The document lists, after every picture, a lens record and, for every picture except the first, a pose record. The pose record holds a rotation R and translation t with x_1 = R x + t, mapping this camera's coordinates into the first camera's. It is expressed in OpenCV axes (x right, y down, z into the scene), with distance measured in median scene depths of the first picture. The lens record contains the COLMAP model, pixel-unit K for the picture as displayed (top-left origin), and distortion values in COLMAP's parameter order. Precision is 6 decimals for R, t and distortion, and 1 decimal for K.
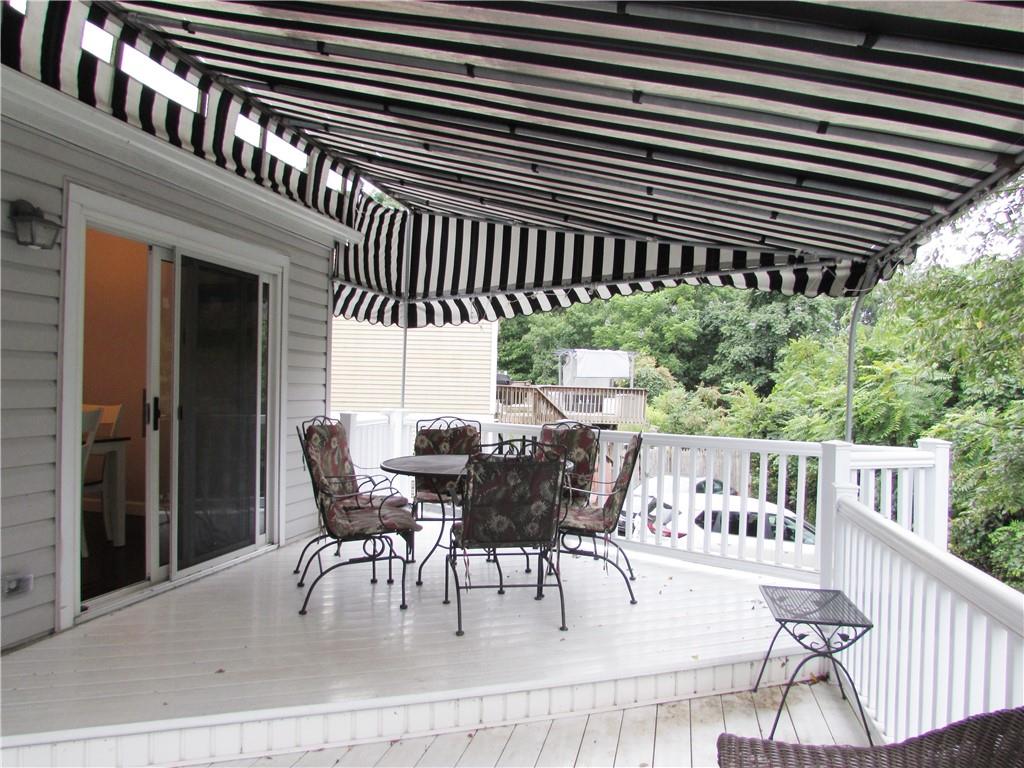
lens RADIAL K [[766.6, 0, 512.0], [0, 766.6, 384.0], [0, 0, 1]] dist [-0.004634, -0.000643]
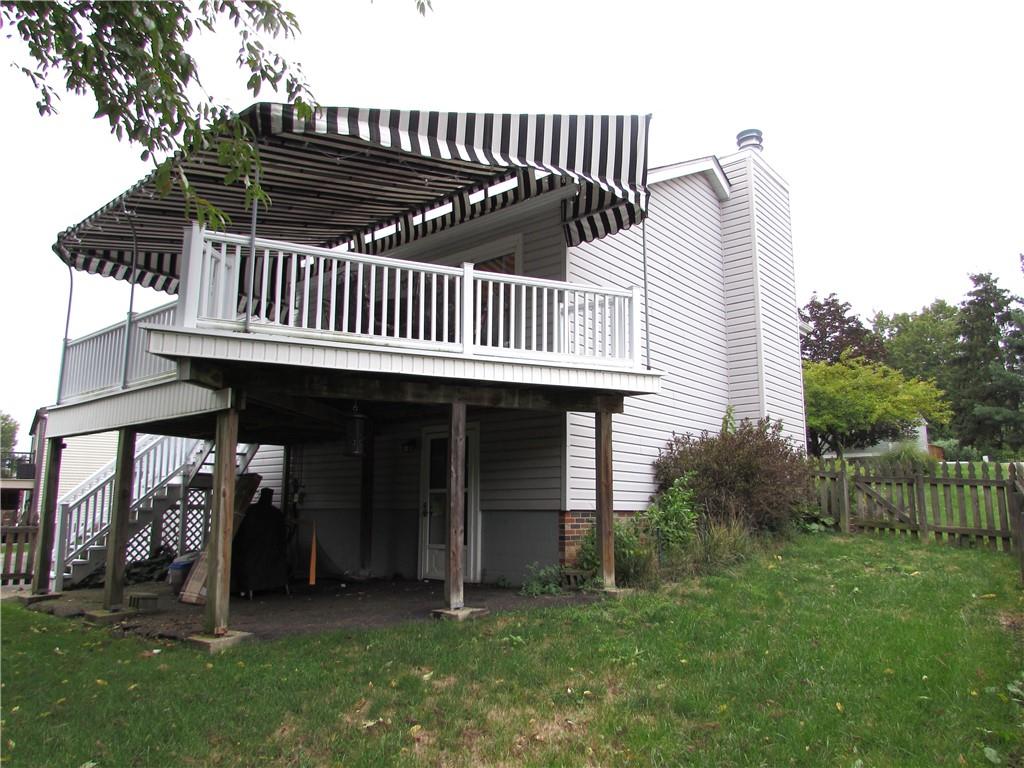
lens RADIAL K [[766.6, 0, 512.0], [0, 766.6, 384.0], [0, 0, 1]] dist [-0.004634, -0.000643]
pose [[-0.497948, -0.138604, -0.856059, 1.607911], [0.002744, 0.986888, -0.161382, 0.638251], [0.867202, -0.082709, -0.491039, 2.342114]]
